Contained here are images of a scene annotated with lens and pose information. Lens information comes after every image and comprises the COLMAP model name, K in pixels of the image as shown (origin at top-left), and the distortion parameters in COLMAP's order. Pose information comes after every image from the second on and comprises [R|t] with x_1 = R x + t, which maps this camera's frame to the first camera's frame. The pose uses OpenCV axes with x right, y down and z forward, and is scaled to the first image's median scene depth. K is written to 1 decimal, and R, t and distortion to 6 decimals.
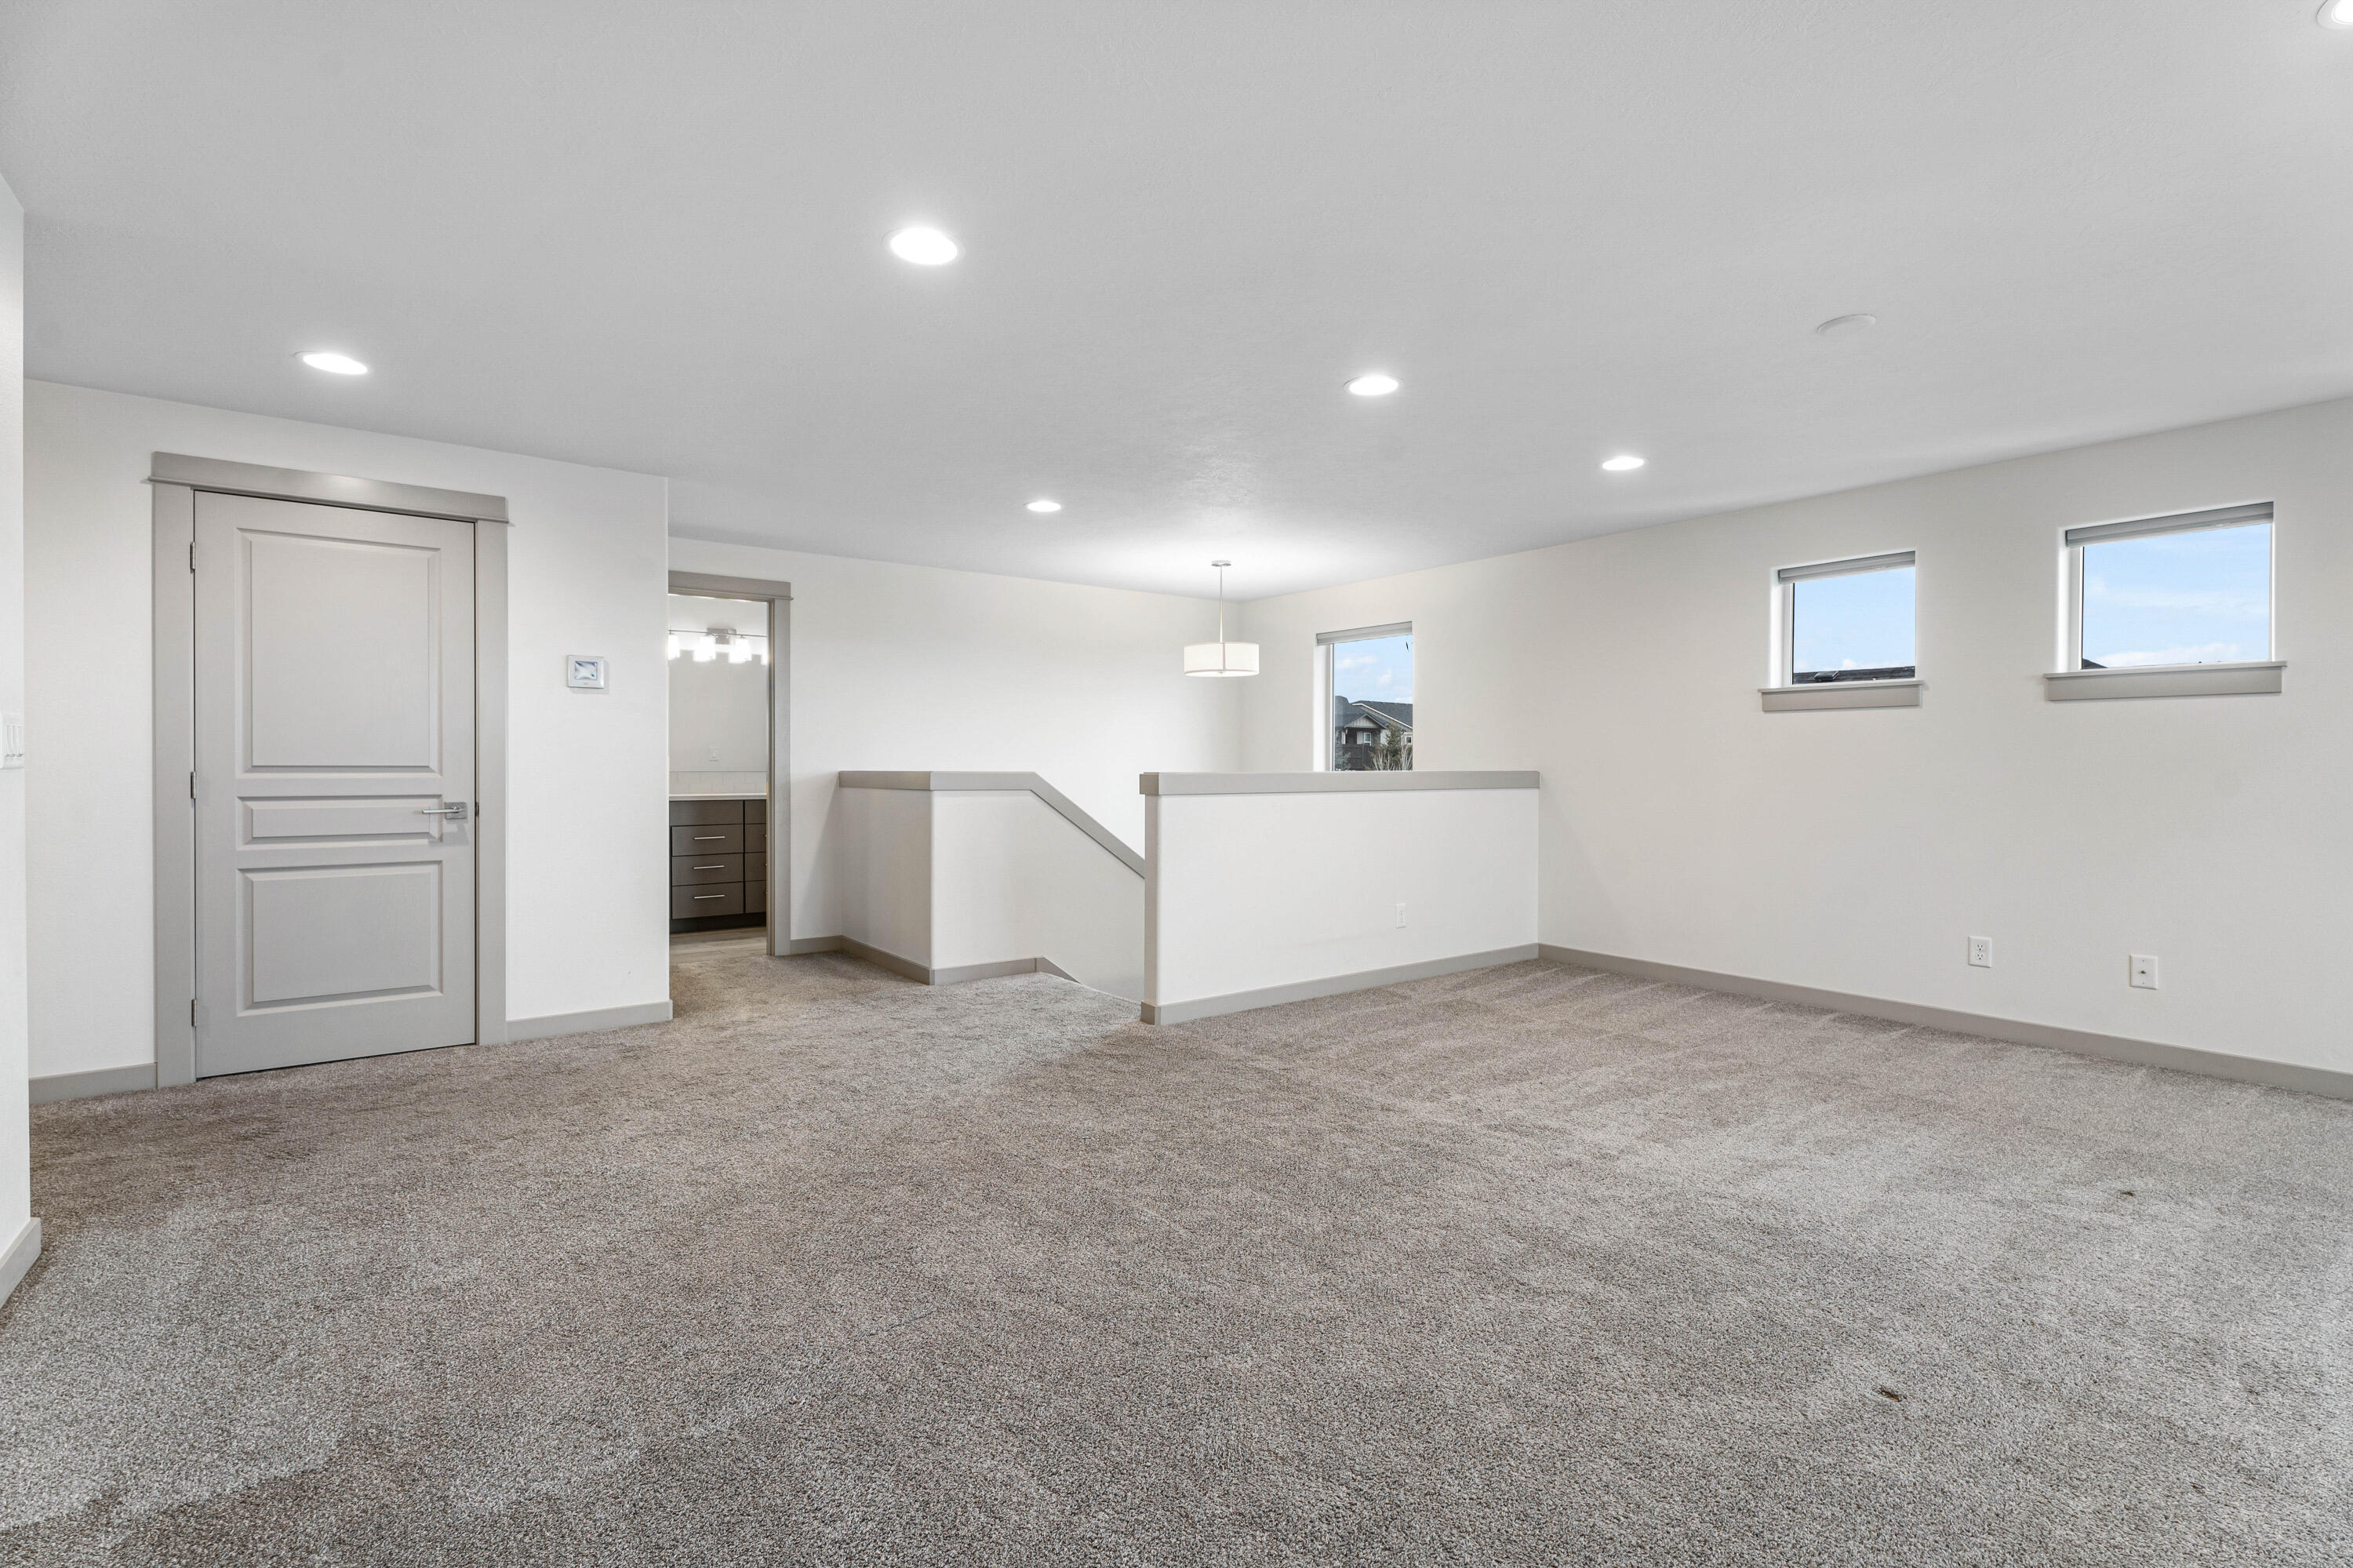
lens RADIAL K [[1050.9, 0, 1180.2], [0, 1050.9, 773.8], [0, 0, 1]] dist [0.002579, -0.000427]
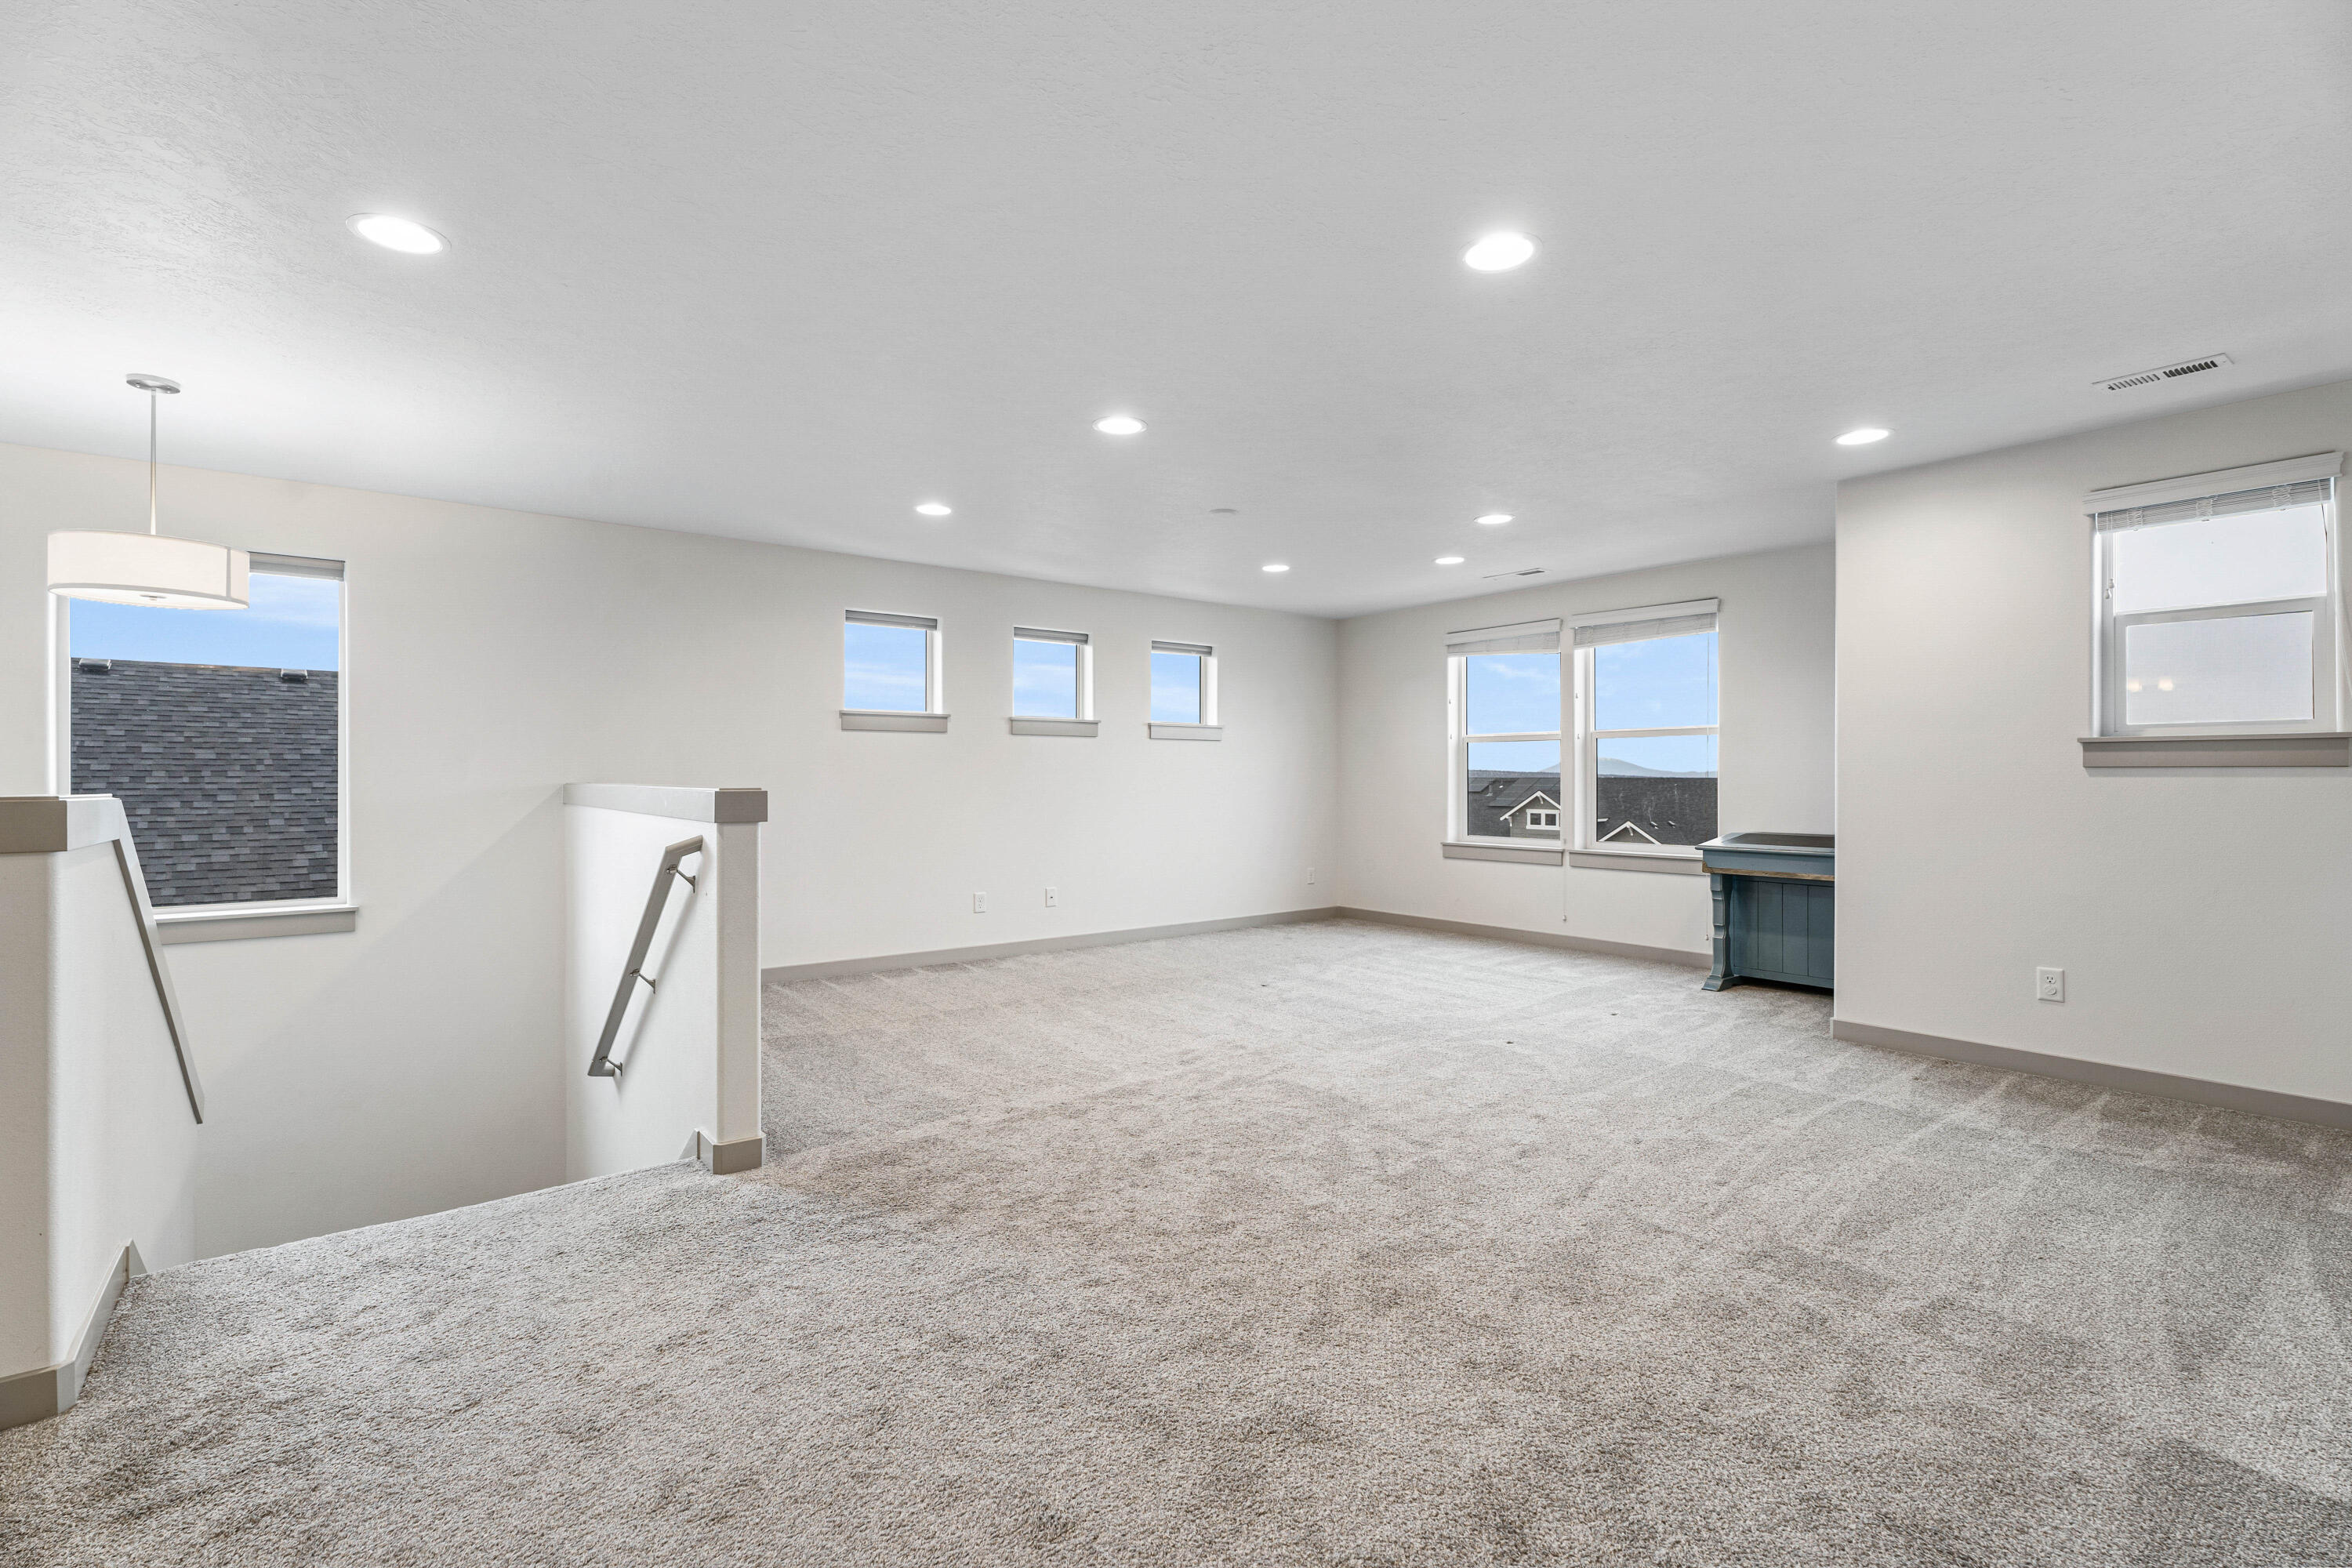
lens RADIAL K [[1050.5, 0, 1145.5], [0, 1050.5, 782.4], [0, 0, 1]] dist [0.002579, -0.000427]
pose [[-0.005146, -0.006997, 0.999962, -0.849196], [0.010565, 0.999919, 0.007052, -0.007771], [-0.999931, 0.010601, -0.005072, 0.931361]]
